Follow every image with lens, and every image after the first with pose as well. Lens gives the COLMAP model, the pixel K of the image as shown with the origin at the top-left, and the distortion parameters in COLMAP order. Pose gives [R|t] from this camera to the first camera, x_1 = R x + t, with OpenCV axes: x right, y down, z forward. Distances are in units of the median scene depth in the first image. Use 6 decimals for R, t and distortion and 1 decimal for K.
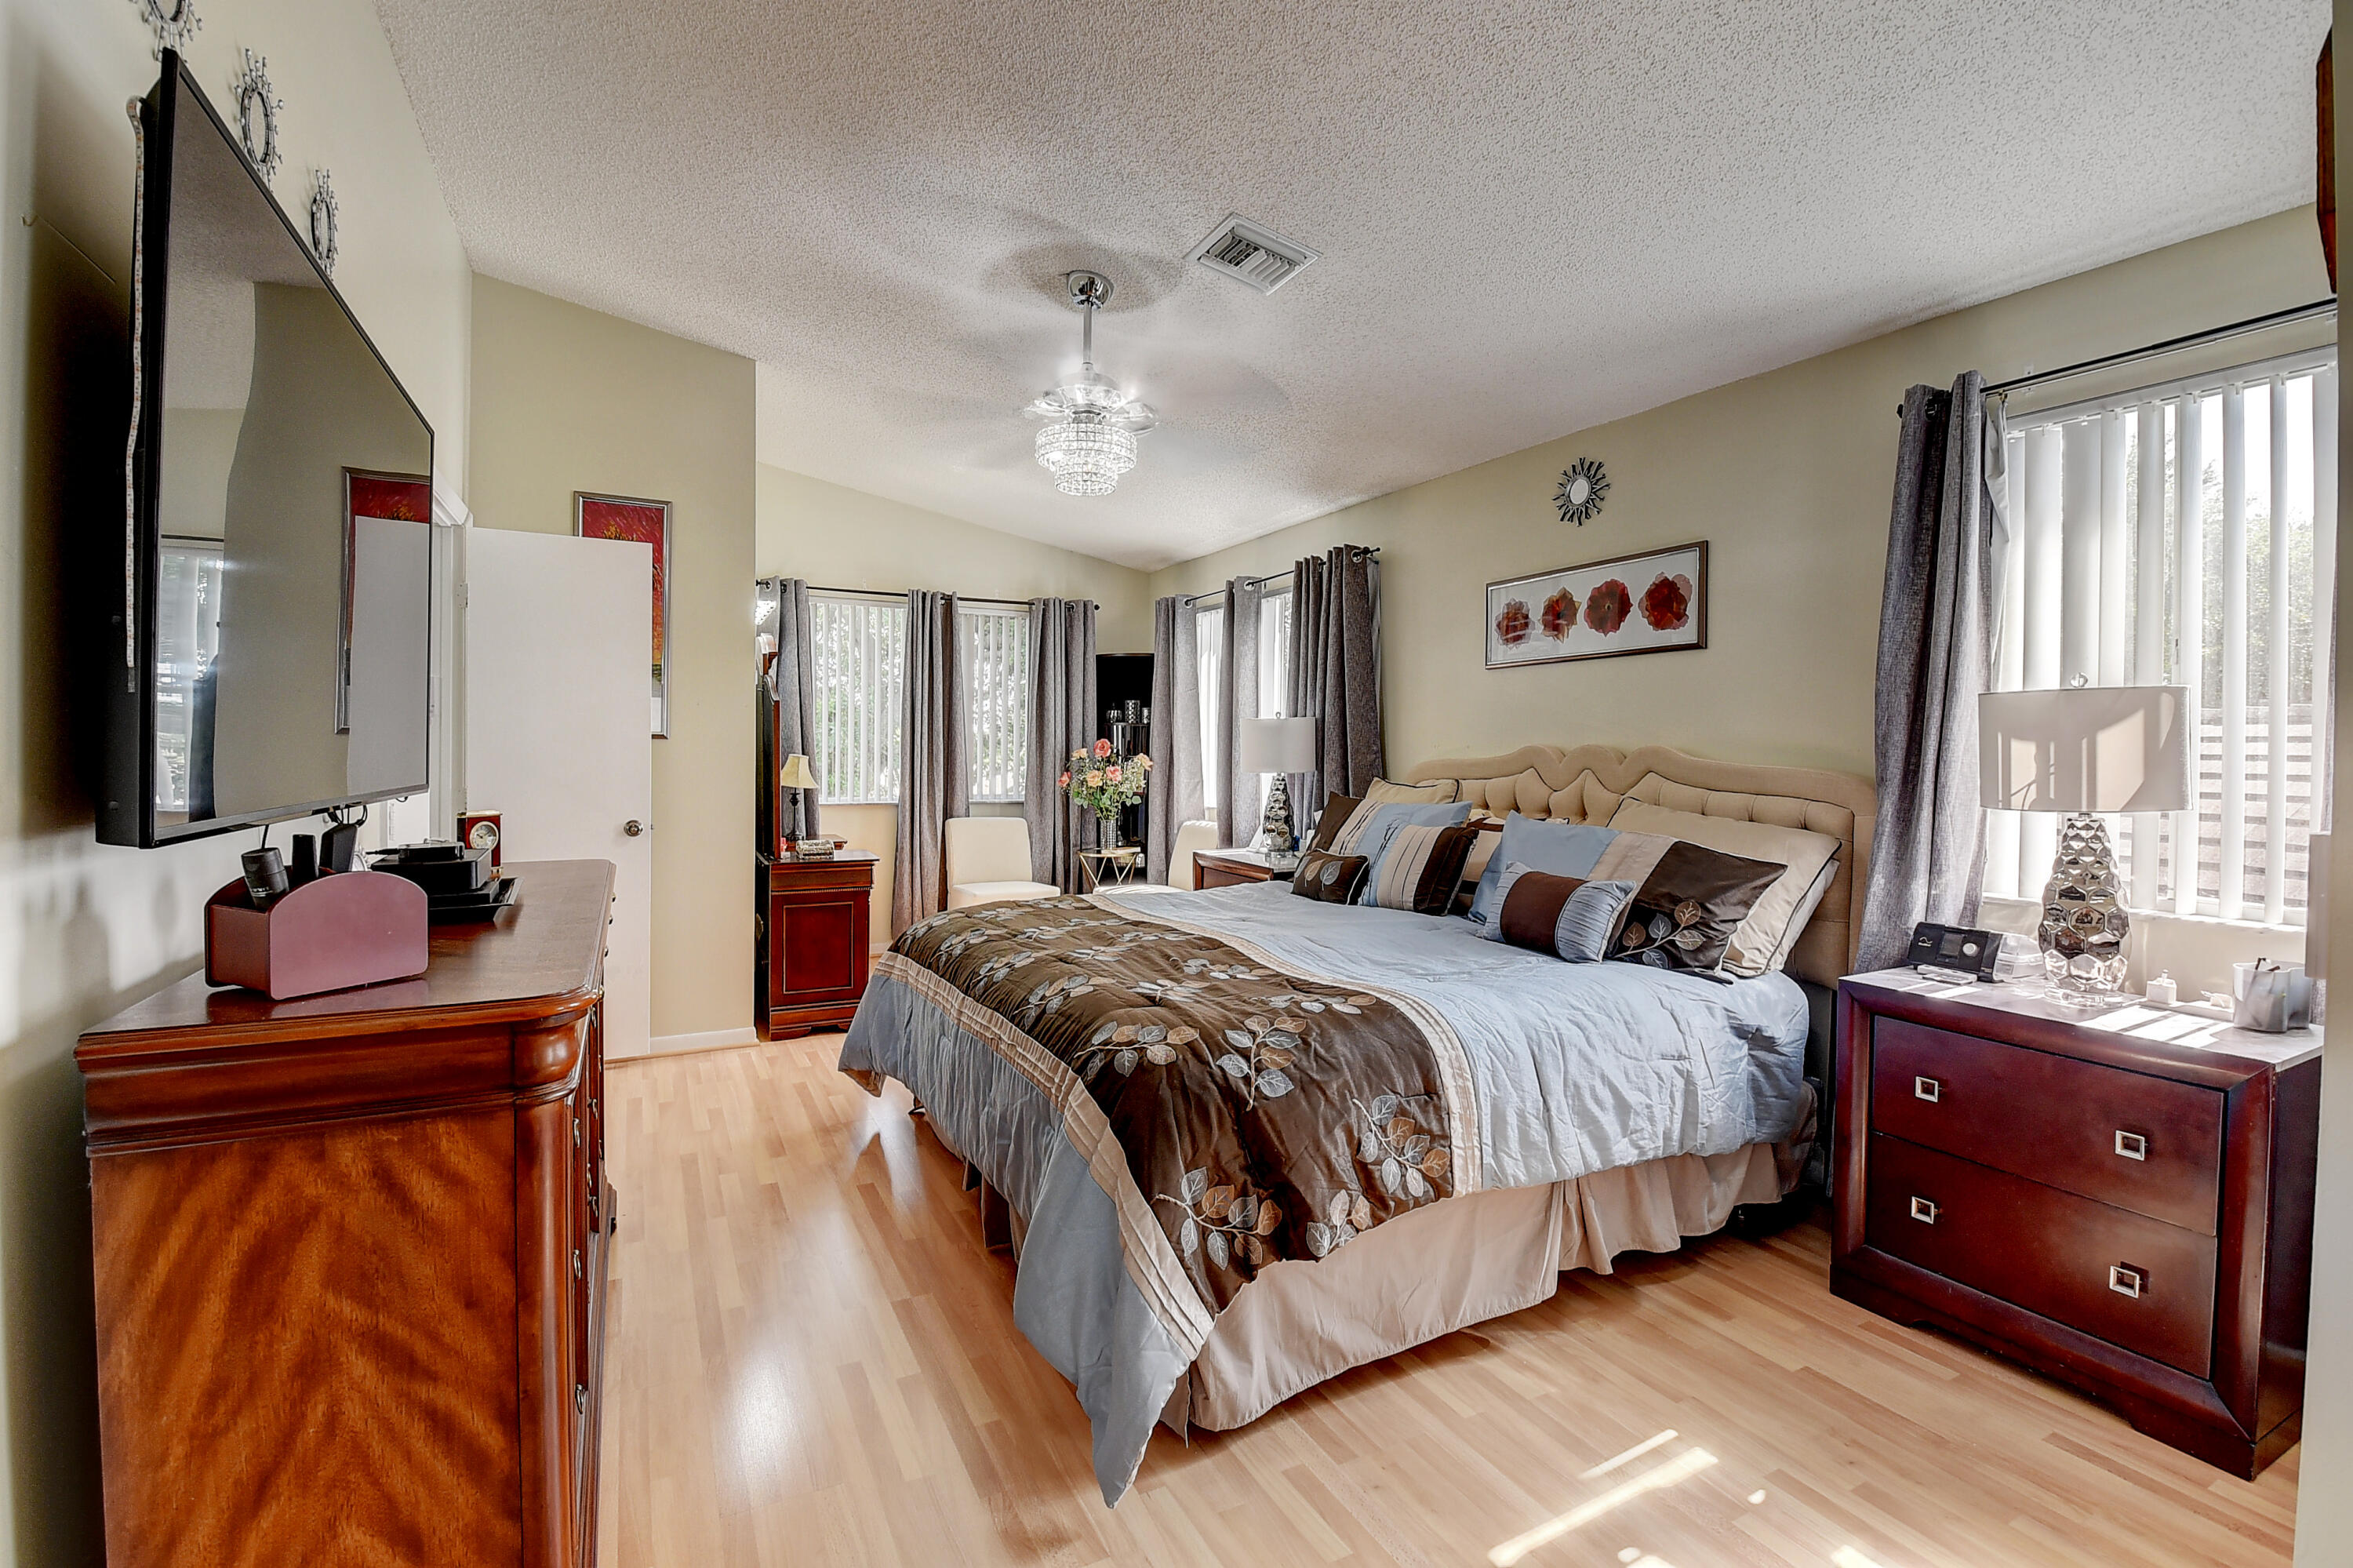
lens RADIAL K [[1023.1, 0, 1164.4], [0, 1023.1, 754.4], [0, 0, 1]] dist [0.000824, -0.020555]
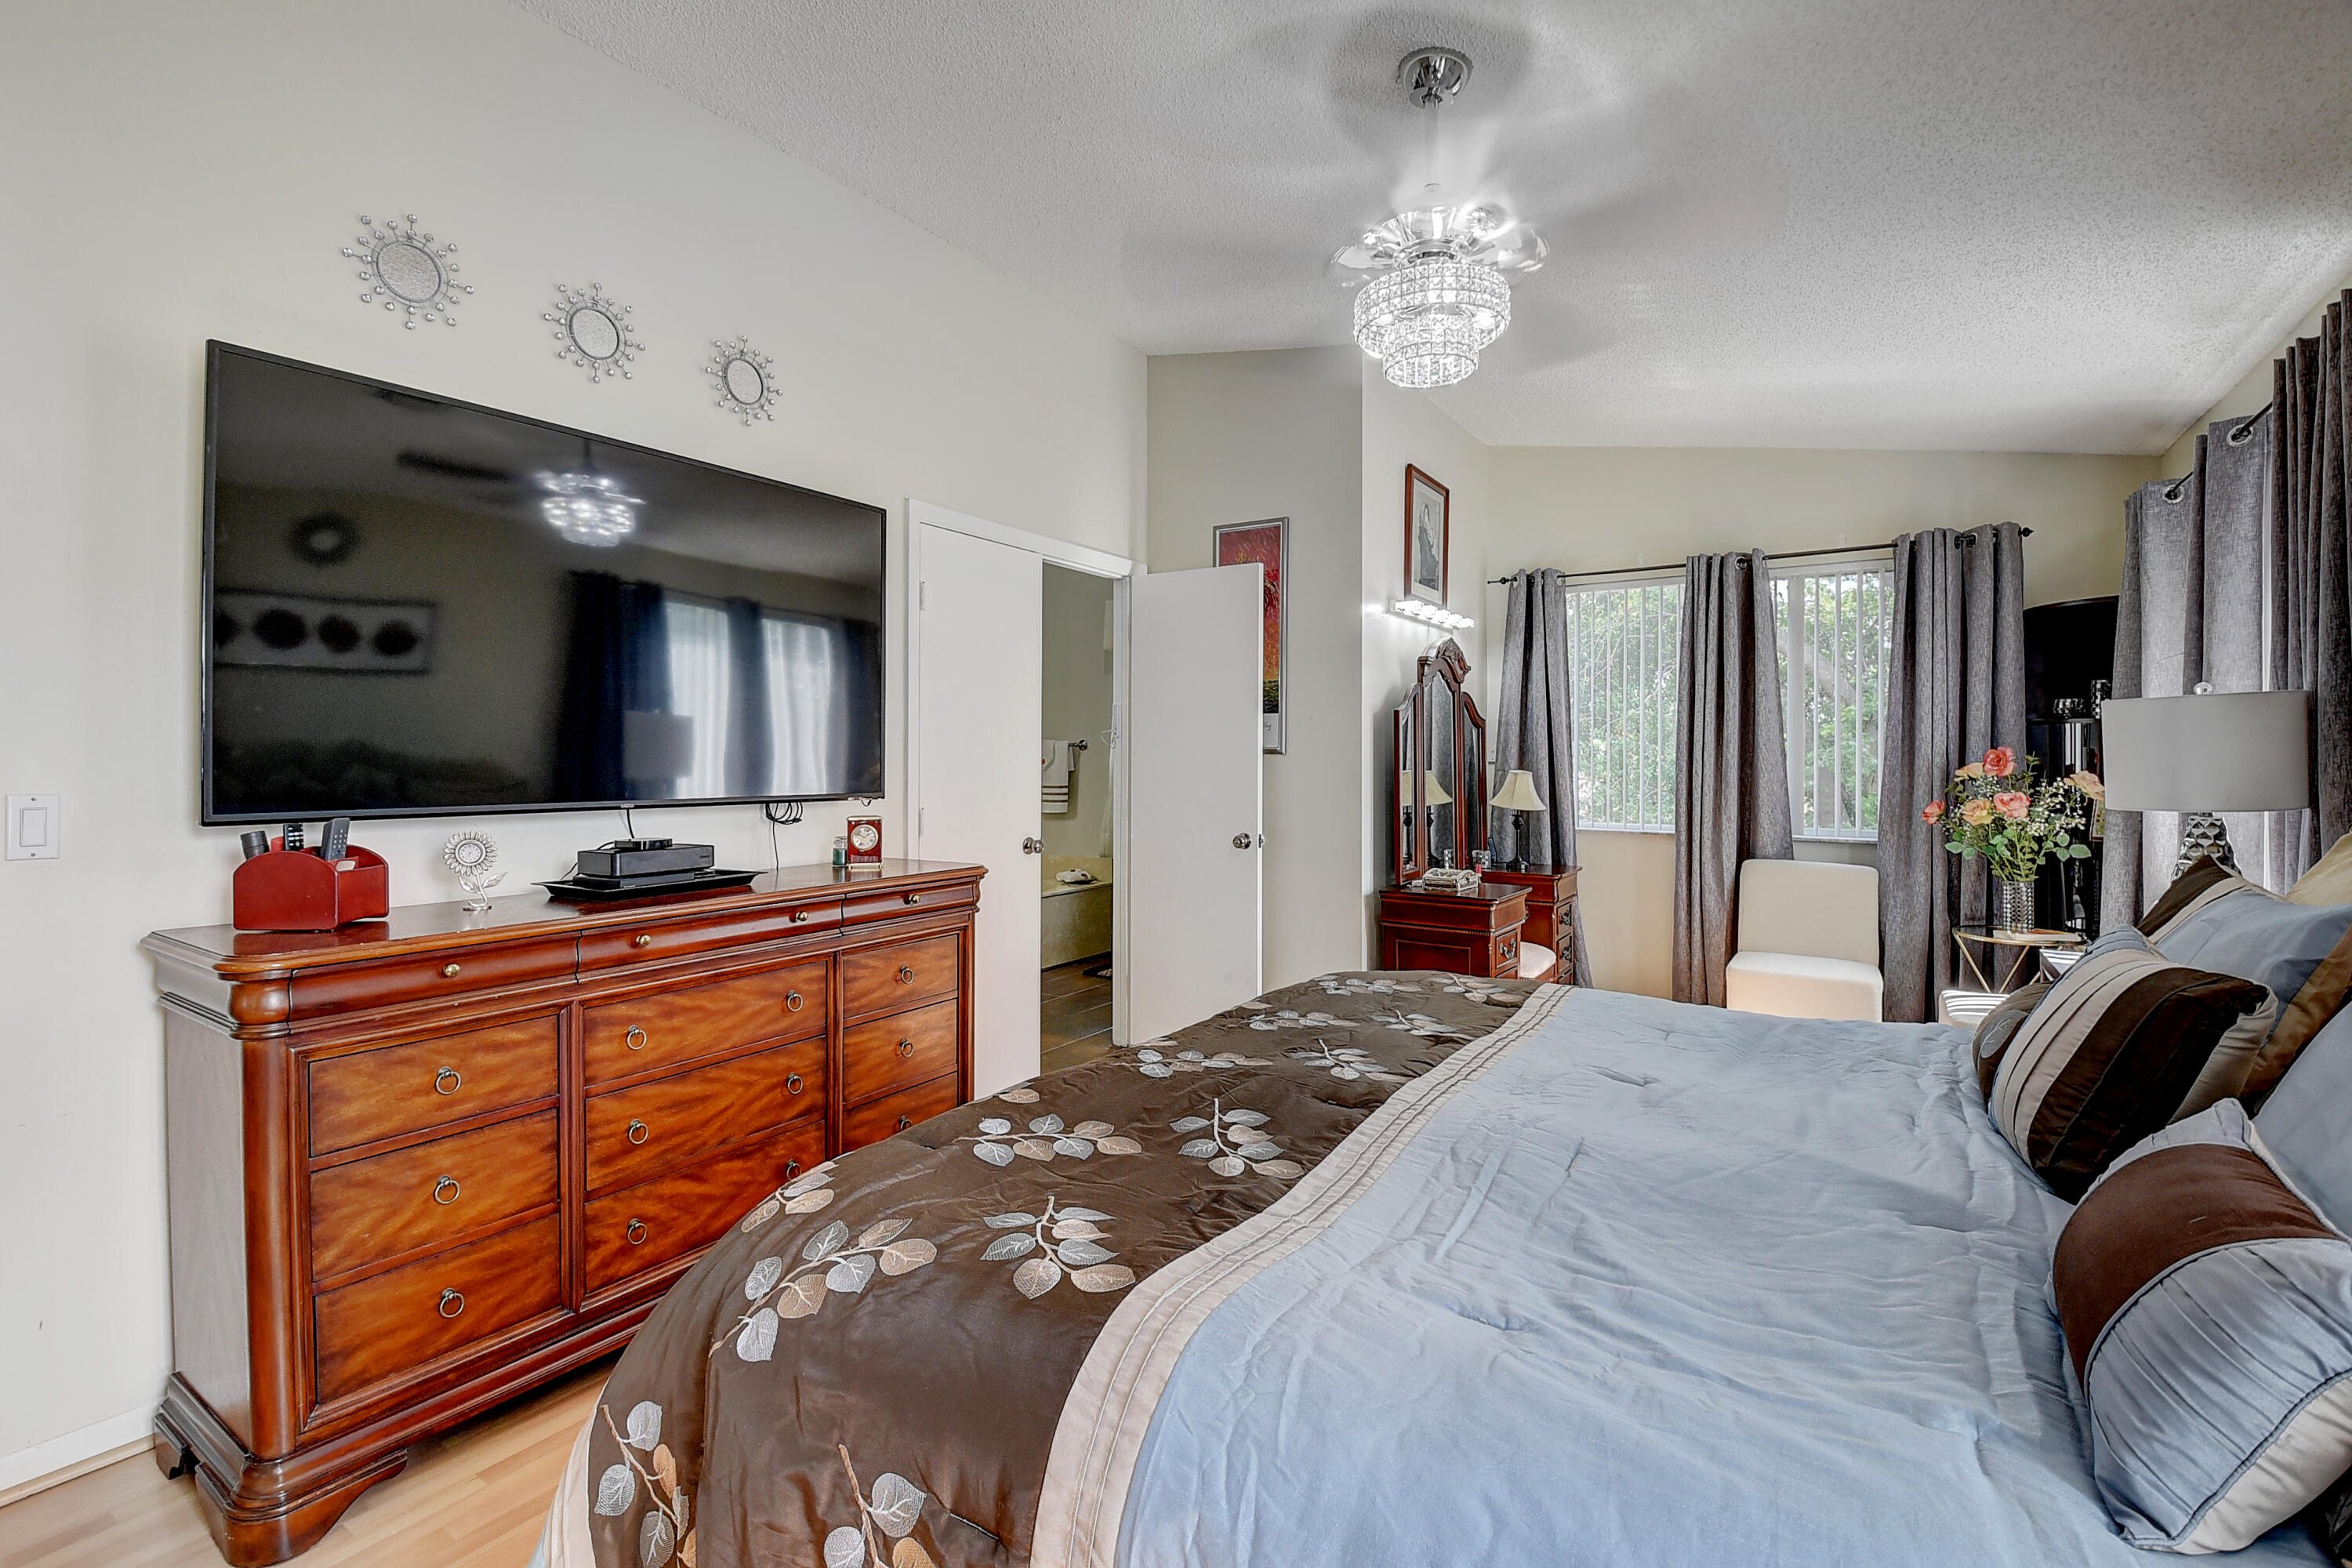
lens RADIAL K [[1022.7, 0, 1163.9], [0, 1022.7, 754.5], [0, 0, 1]] dist [0.000824, -0.020555]
pose [[0.487426, -0.009803, -0.873109, 0.222838], [-0.003485, 0.999907, -0.013172, -0.001048], [0.873157, 0.009463, 0.487346, 0.279865]]
